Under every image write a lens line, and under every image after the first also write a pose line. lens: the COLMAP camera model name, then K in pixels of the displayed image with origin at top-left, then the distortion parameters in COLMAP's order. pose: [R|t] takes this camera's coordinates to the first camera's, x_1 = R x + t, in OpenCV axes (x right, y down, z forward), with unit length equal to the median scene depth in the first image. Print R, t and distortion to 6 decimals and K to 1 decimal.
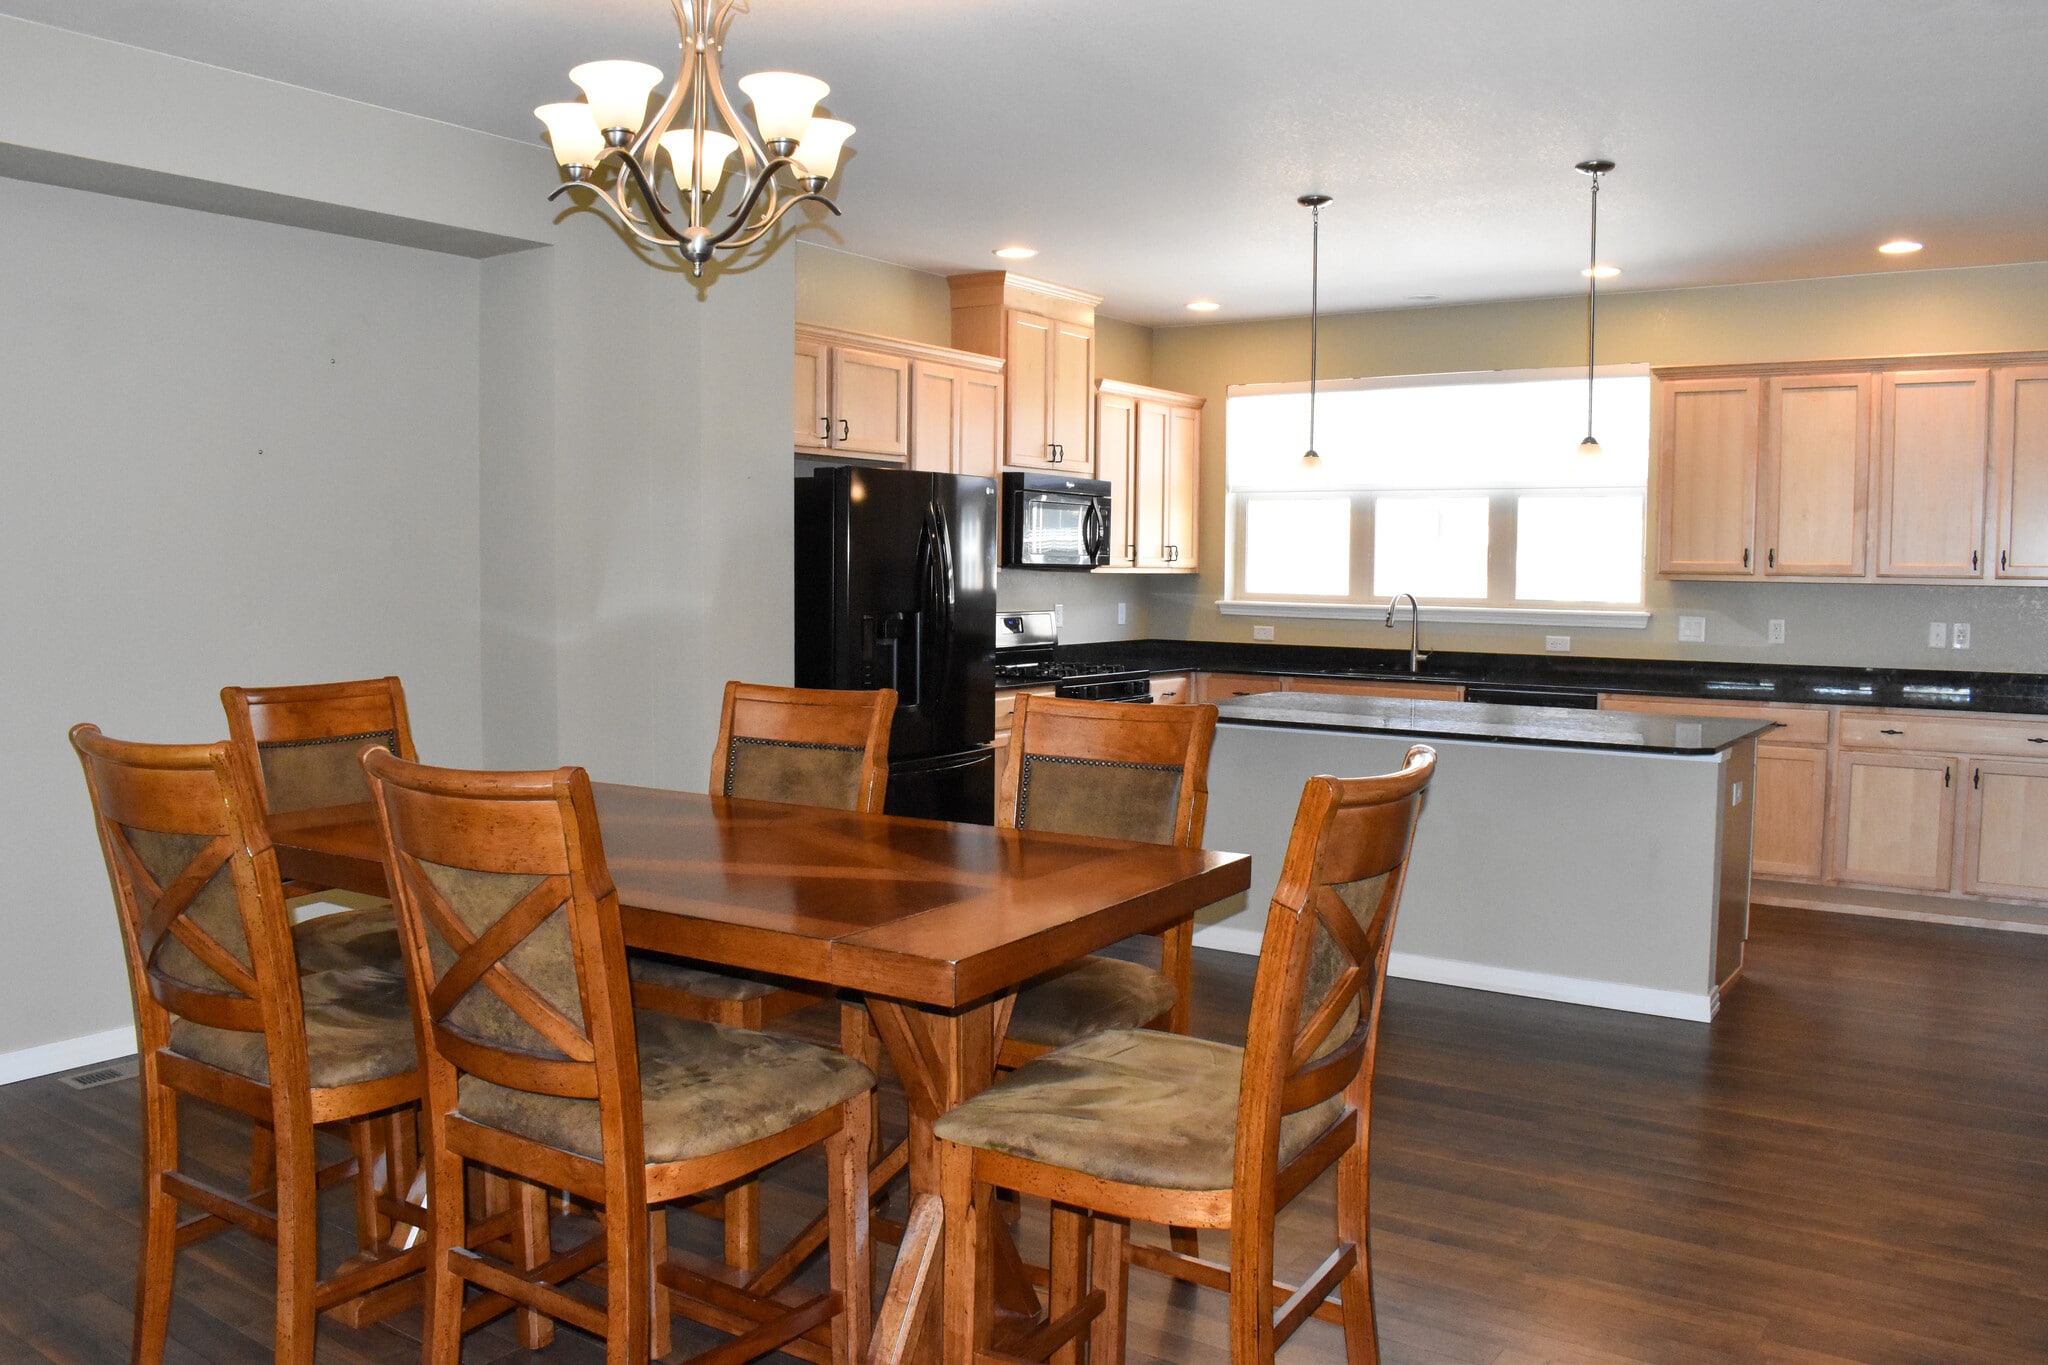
lens RADIAL K [[1593.8, 0, 1027.1], [0, 1593.8, 668.5], [0, 0, 1]] dist [-0.083769, 0.012100]
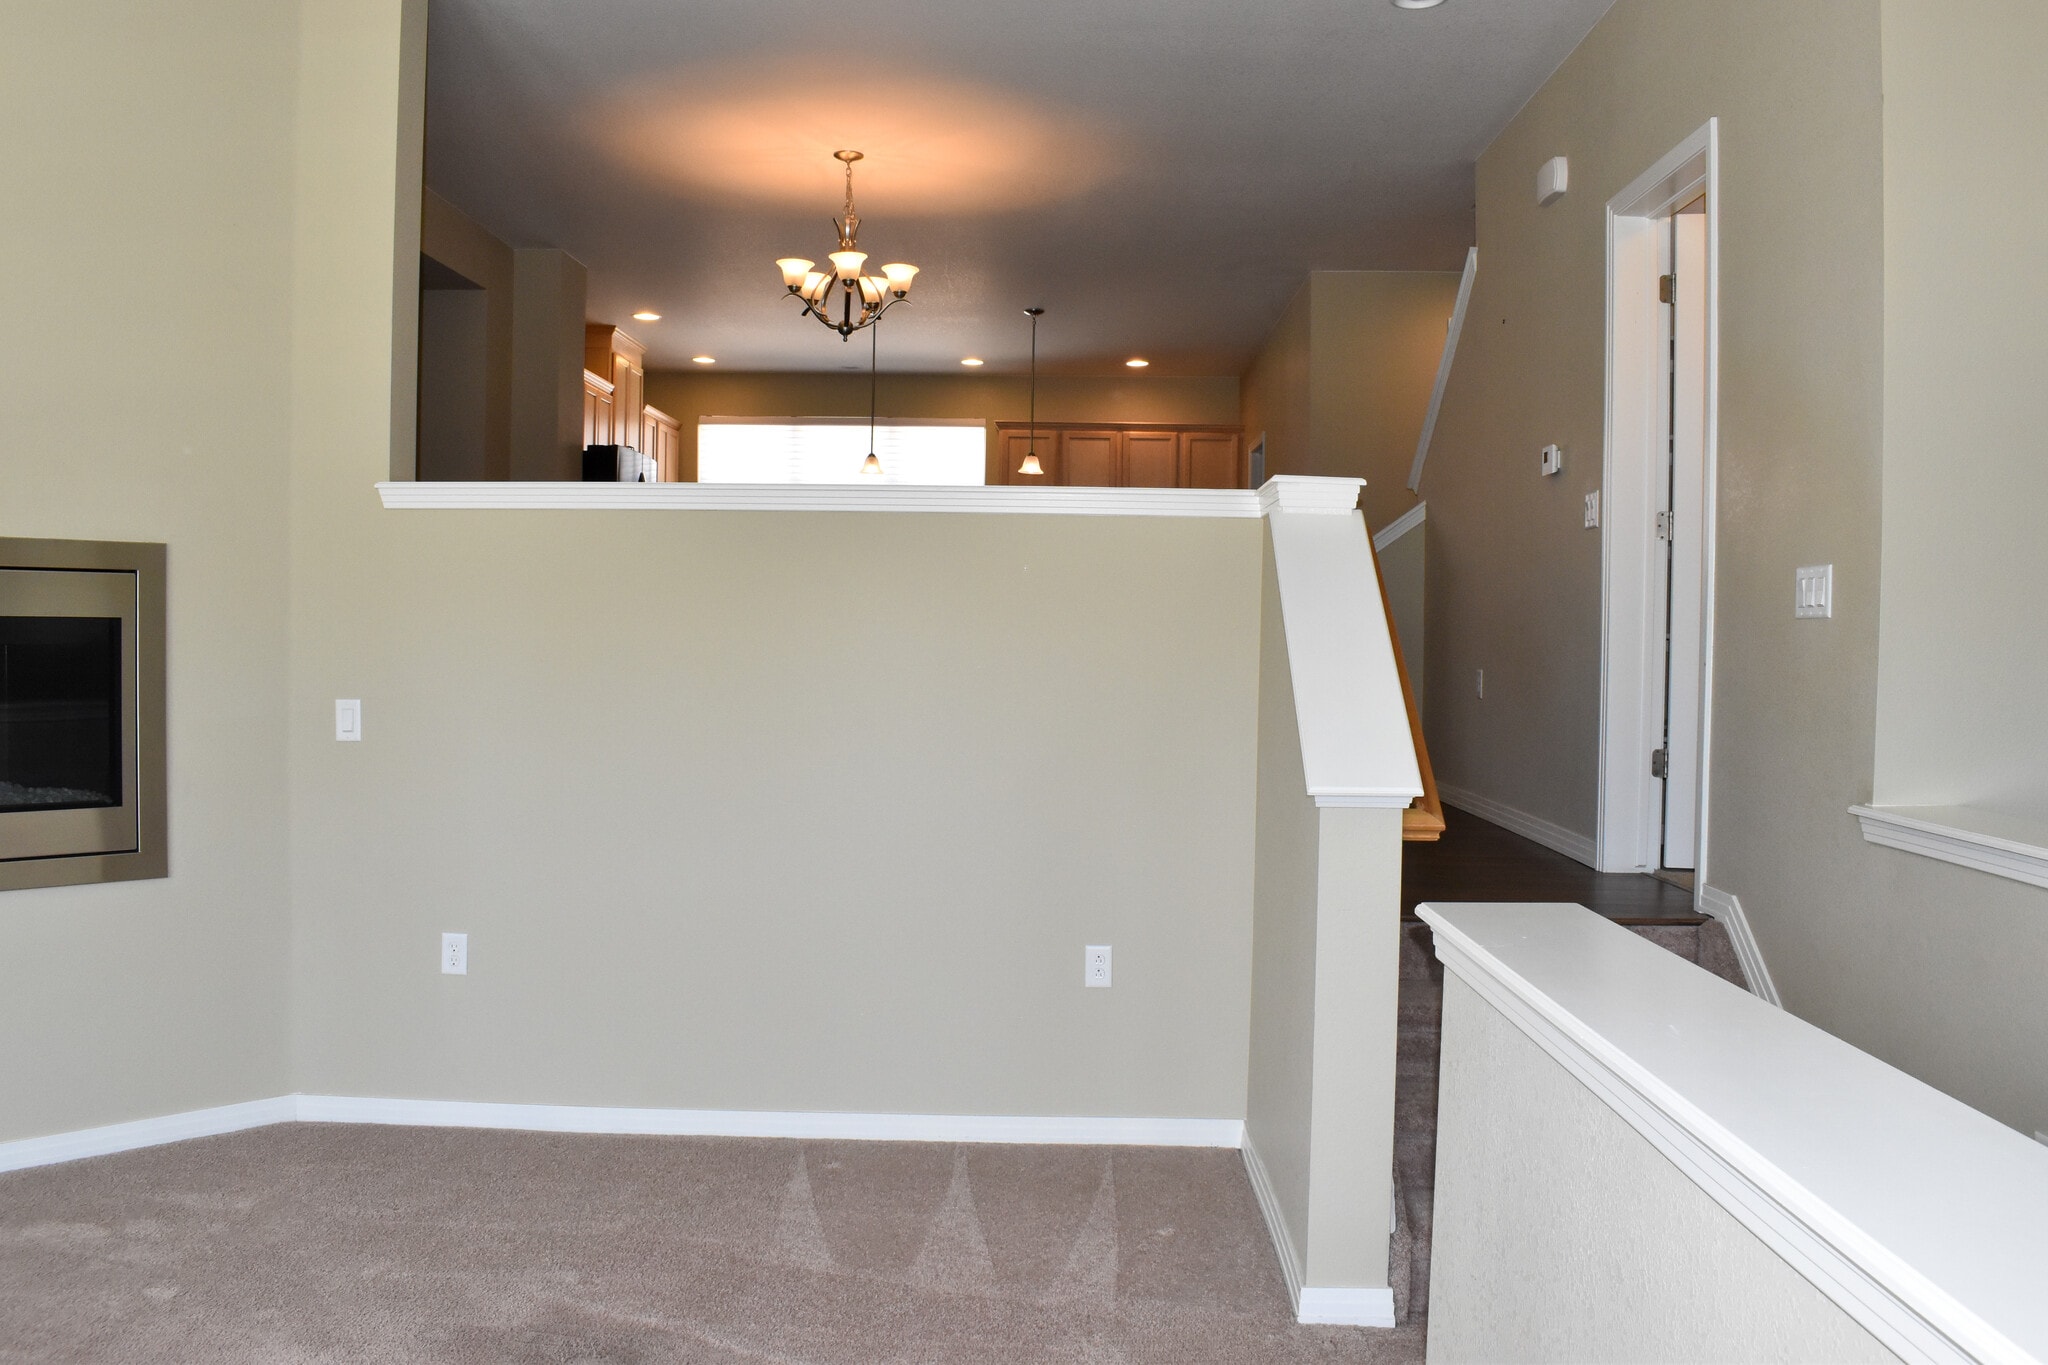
lens RADIAL K [[1593.8, 0, 1059.7], [0, 1593.8, 695.8], [0, 0, 1]] dist [-0.083769, 0.012100]
pose [[0.833122, -0.013415, 0.552927, -1.044467], [0.028350, 0.999427, -0.018469, 0.288550], [-0.552363, 0.031062, 0.833025, -0.954612]]
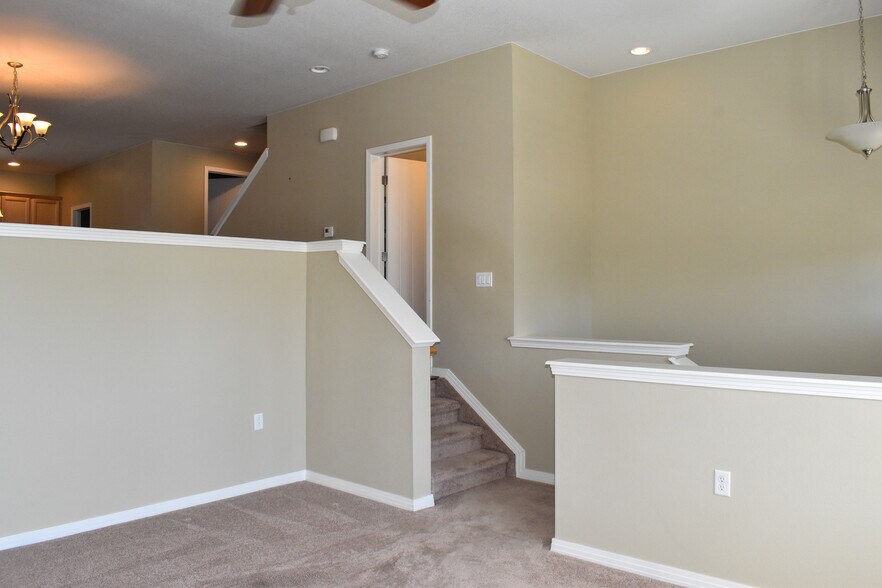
lens RADIAL K [[686.4, 0, 449.8], [0, 686.4, 290.7], [0, 0, 1]] dist [-0.083769, 0.012100]
pose [[0.131256, 0.001808, 0.991347, -1.693323], [0.071651, 0.997366, -0.011305, 0.253160], [-0.988756, 0.072515, 0.130780, -0.487334]]
